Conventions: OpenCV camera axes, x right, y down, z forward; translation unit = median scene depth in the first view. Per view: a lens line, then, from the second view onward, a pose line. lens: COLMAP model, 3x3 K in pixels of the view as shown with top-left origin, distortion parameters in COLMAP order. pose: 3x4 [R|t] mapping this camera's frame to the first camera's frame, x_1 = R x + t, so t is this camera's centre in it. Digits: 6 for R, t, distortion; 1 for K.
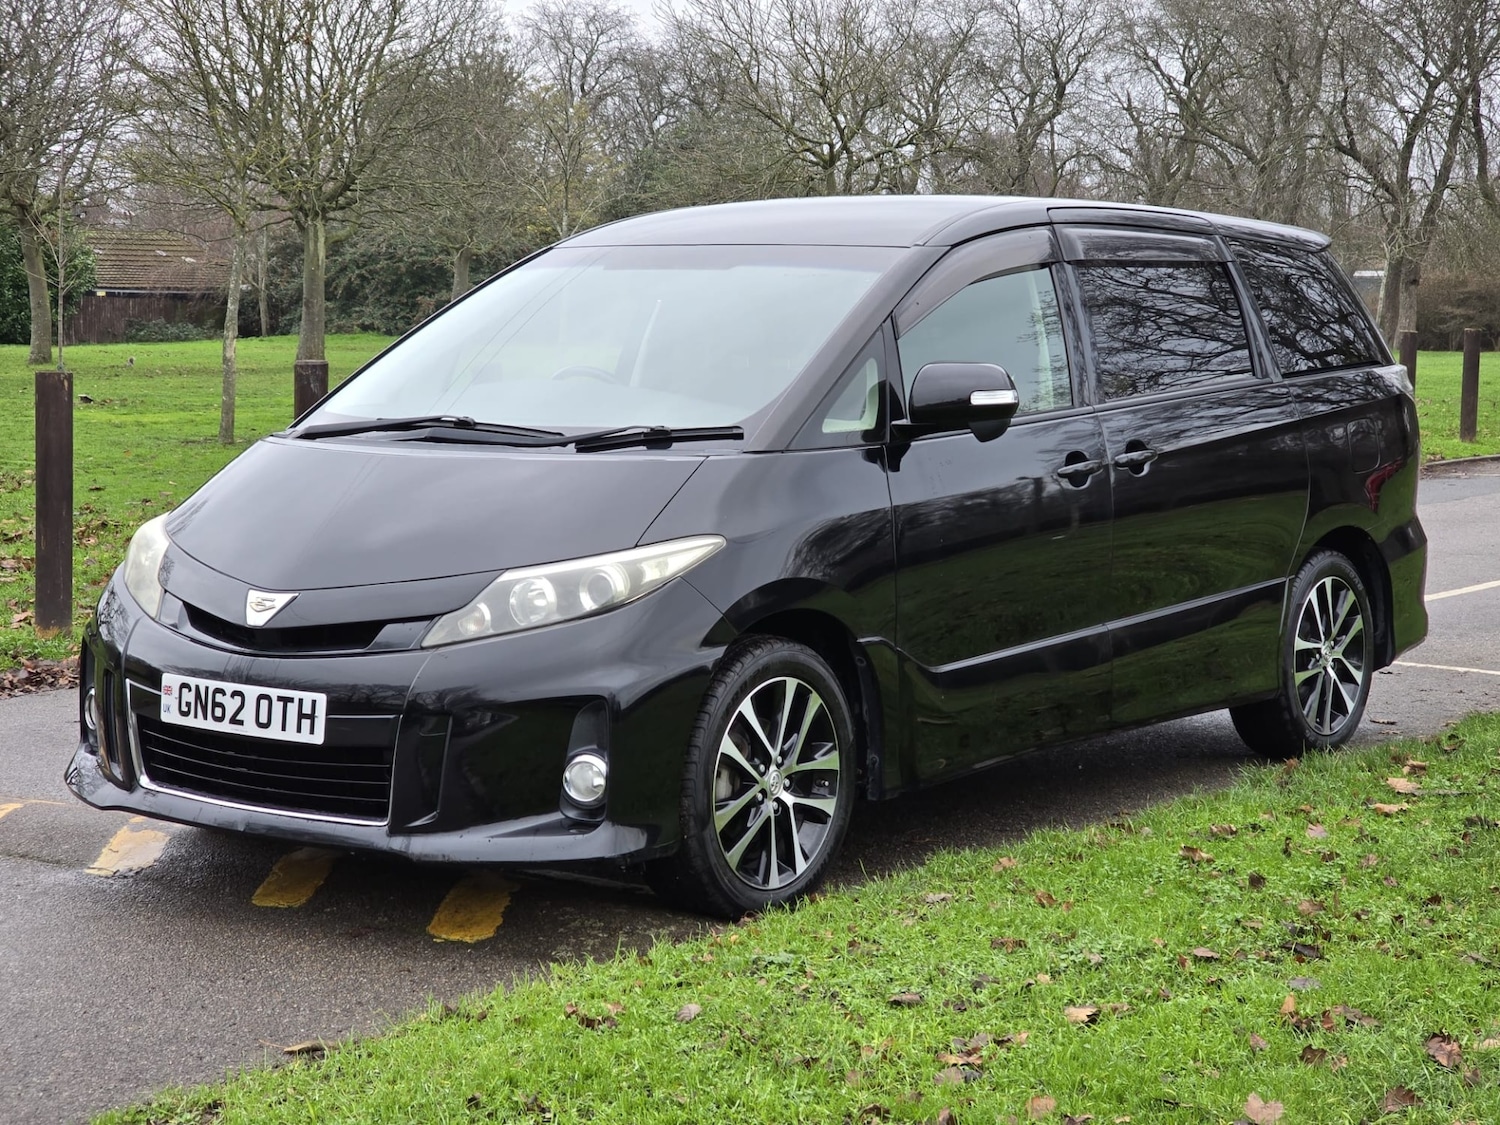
lens RADIAL K [[2809.6, 0, 756.4], [0, 2809.6, 599.1], [0, 0, 1]] dist [0.186787, -0.453164]
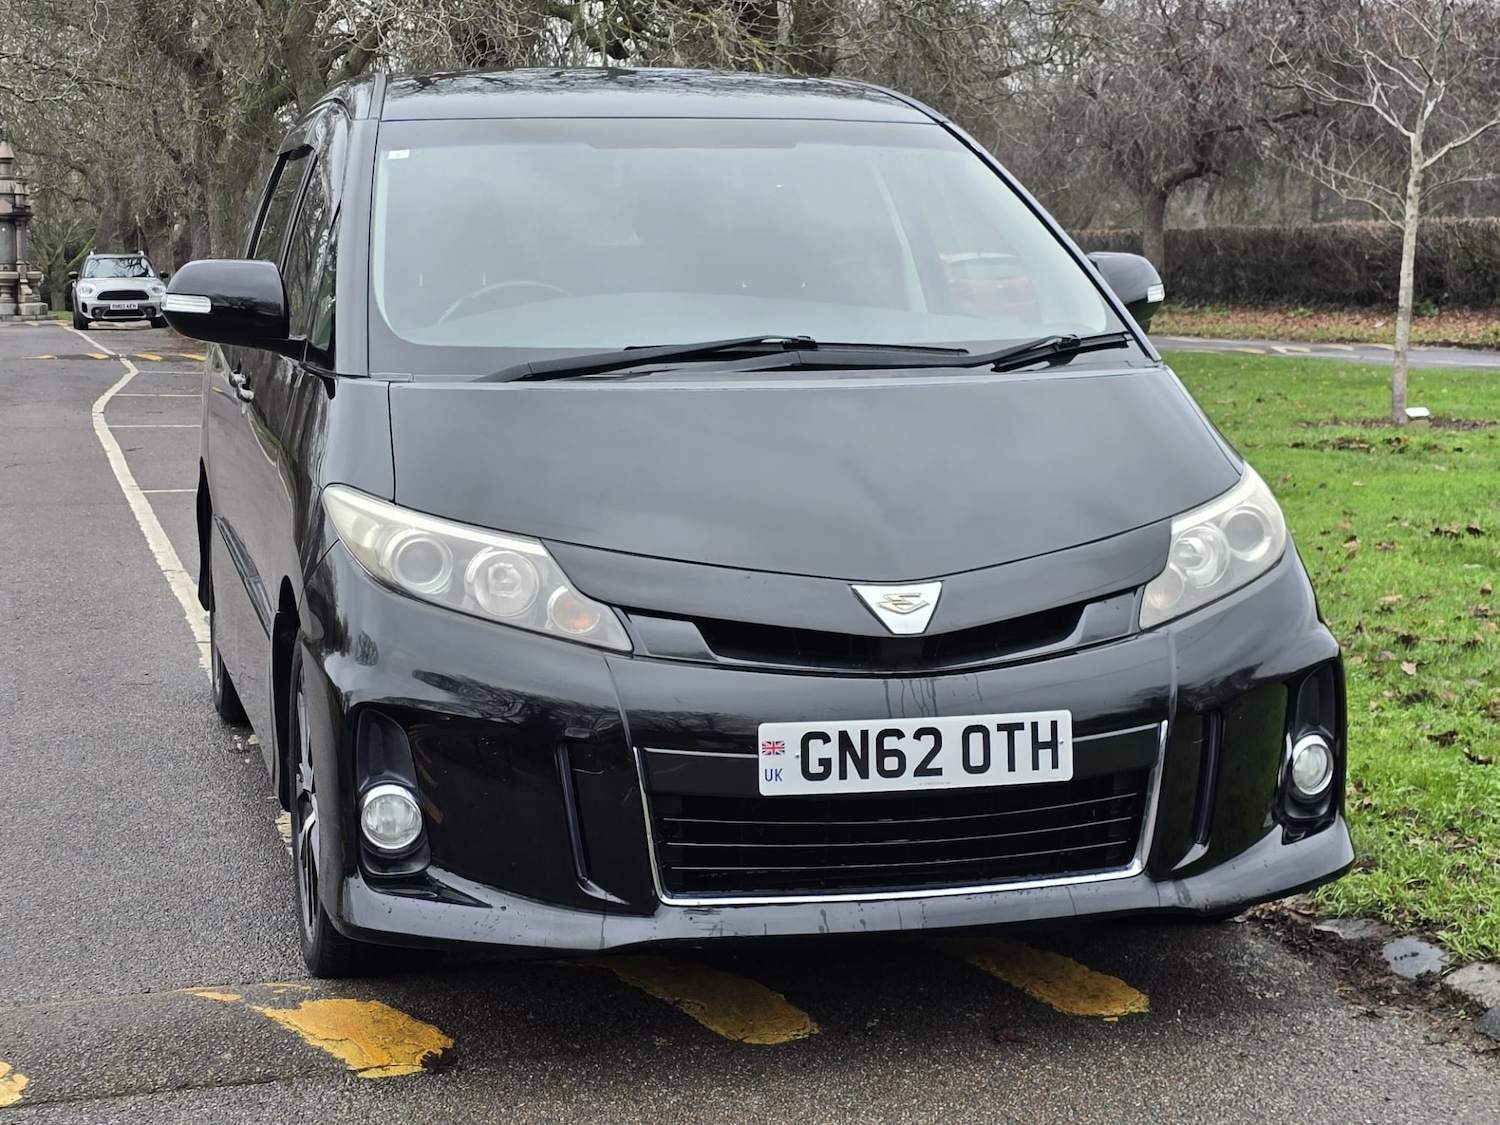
lens RADIAL K [[2755.5, 0, 750.0], [0, 2755.5, 562.5], [0, 0, 1]] dist [0.249617, -1.122615]
pose [[0.637428, -0.098728, 0.764159, -0.850834], [0.103225, 0.993759, 0.042287, -0.048501], [-0.763564, 0.051925, 0.643641, 0.689650]]
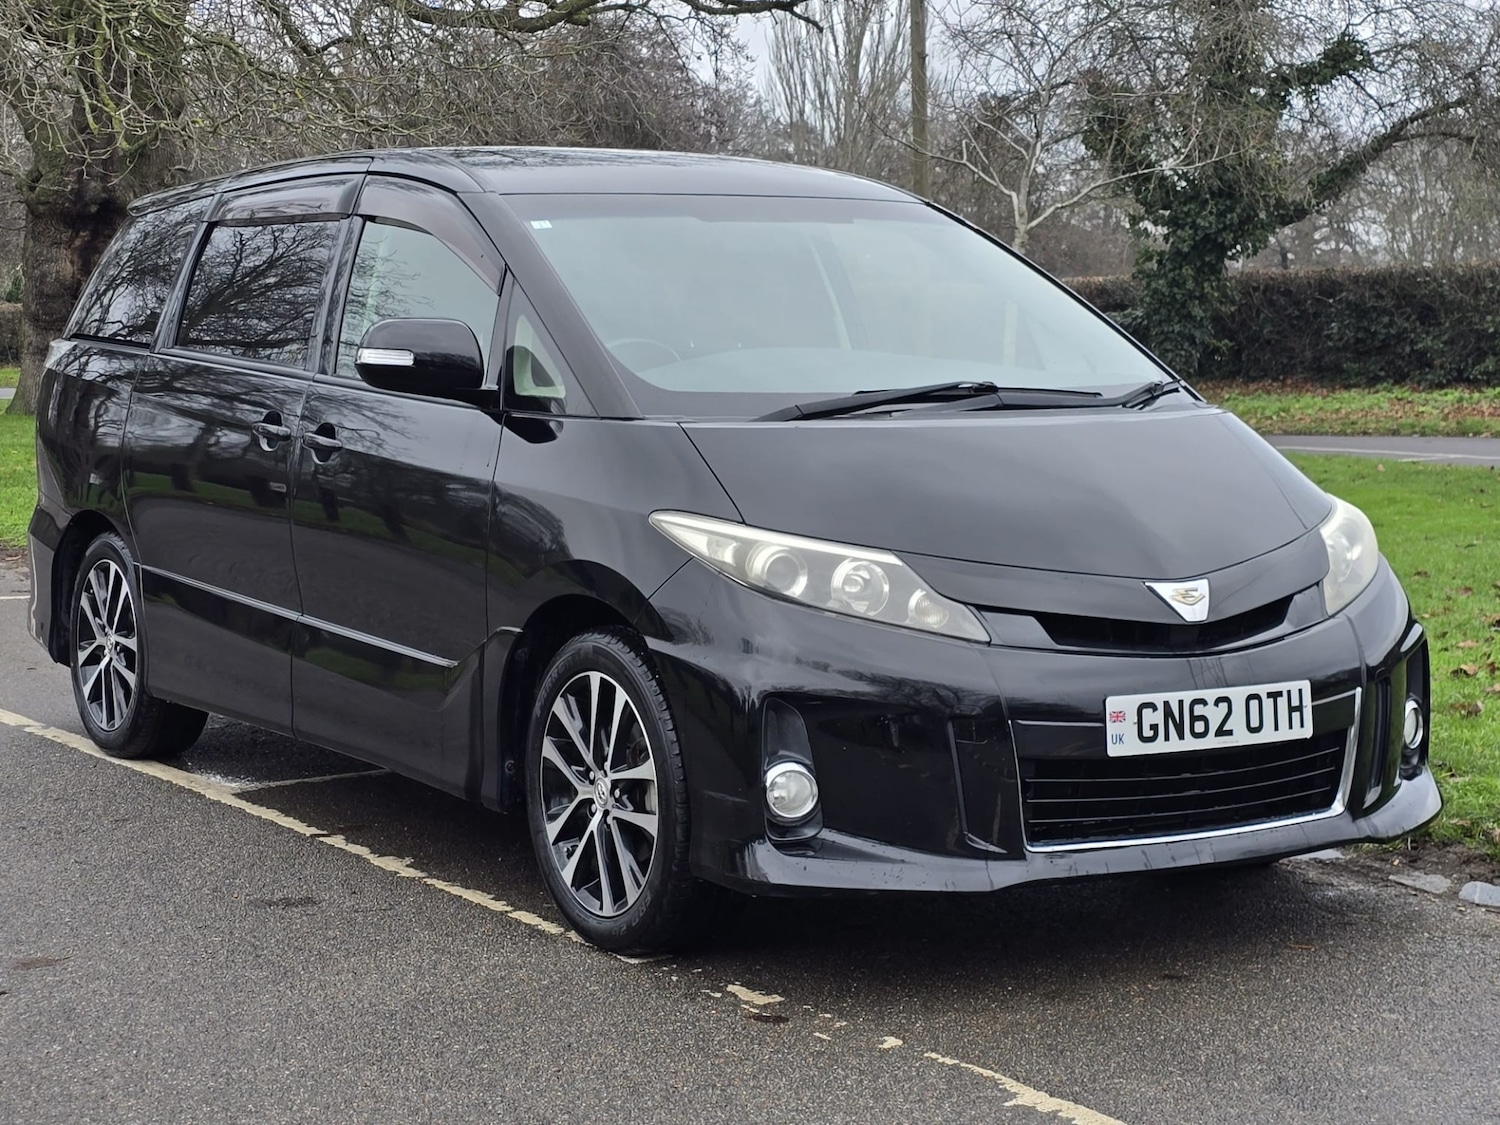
lens RADIAL K [[2755.5, 0, 750.0], [0, 2755.5, 562.5], [0, 0, 1]] dist [0.249617, -1.122615]
pose [[0.364862, -0.088044, 0.926890, -1.178676], [0.114365, 0.992218, 0.049230, -0.076412], [-0.924011, 0.088042, 0.372091, 0.951551]]
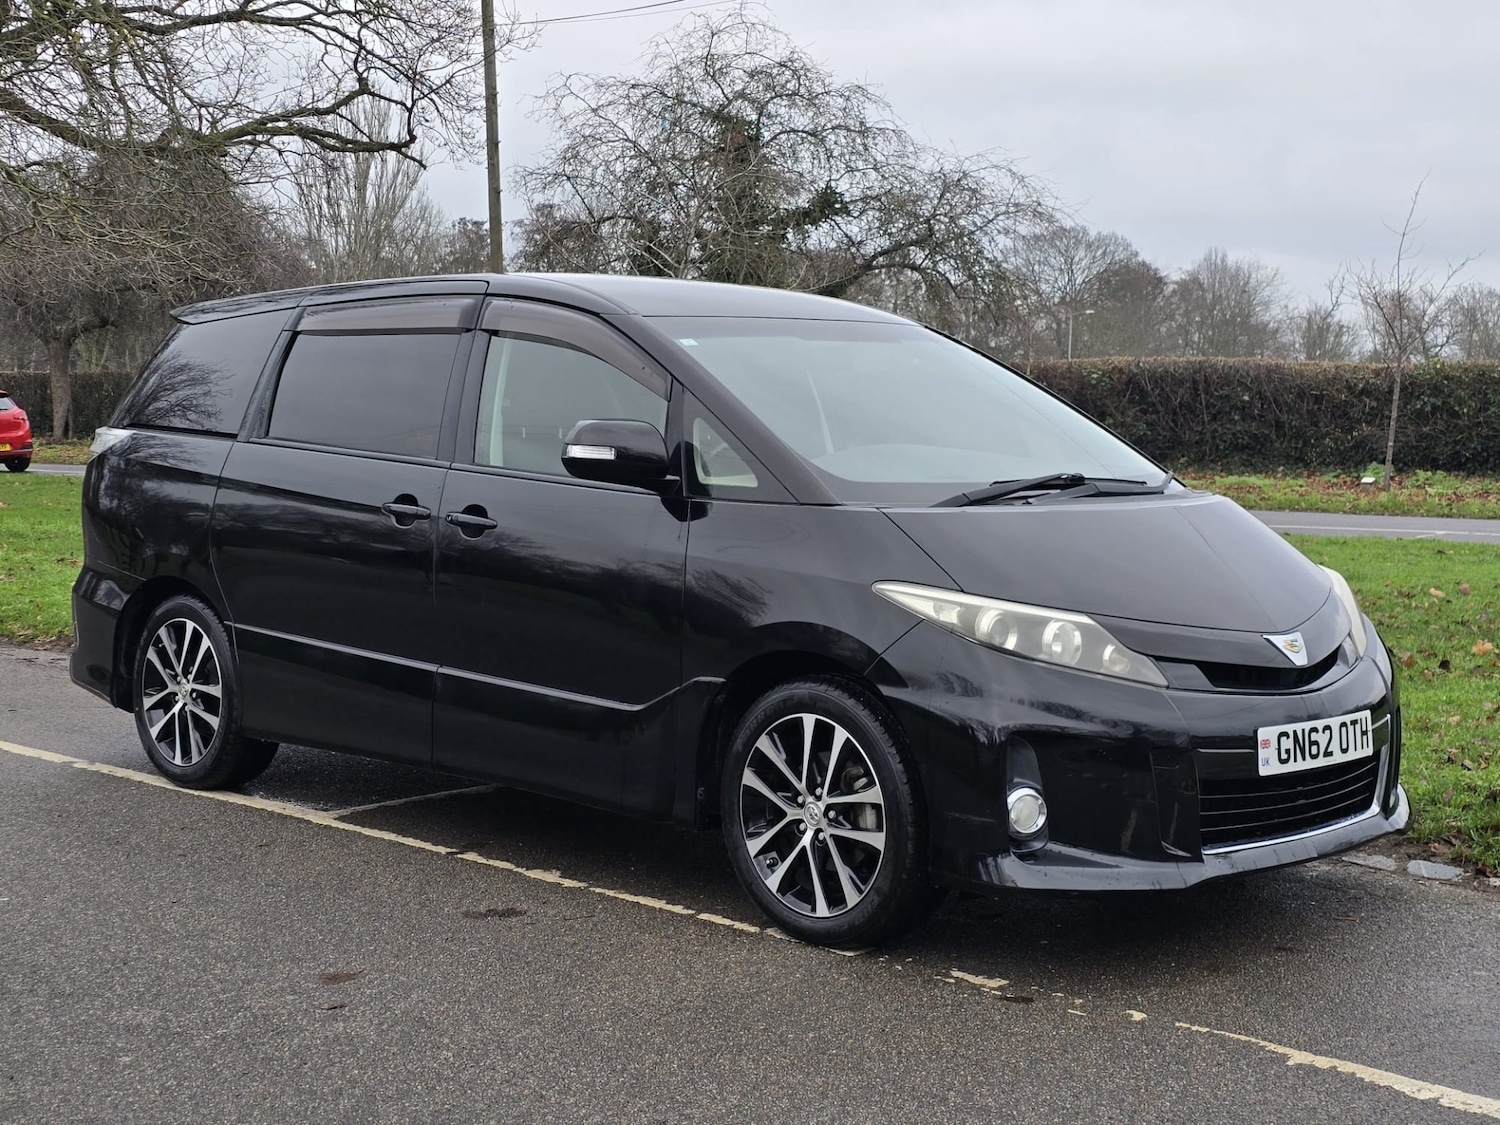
lens RADIAL K [[2189.3, 0, 750.0], [0, 2189.3, 562.5], [0, 0, 1]] dist [0.207052, -0.446215]
pose [[0.151294, -0.077577, 0.985440, -1.222036], [0.111041, 0.991940, 0.061041, -0.123120], [-0.982232, 0.100189, 0.158689, 1.254592]]
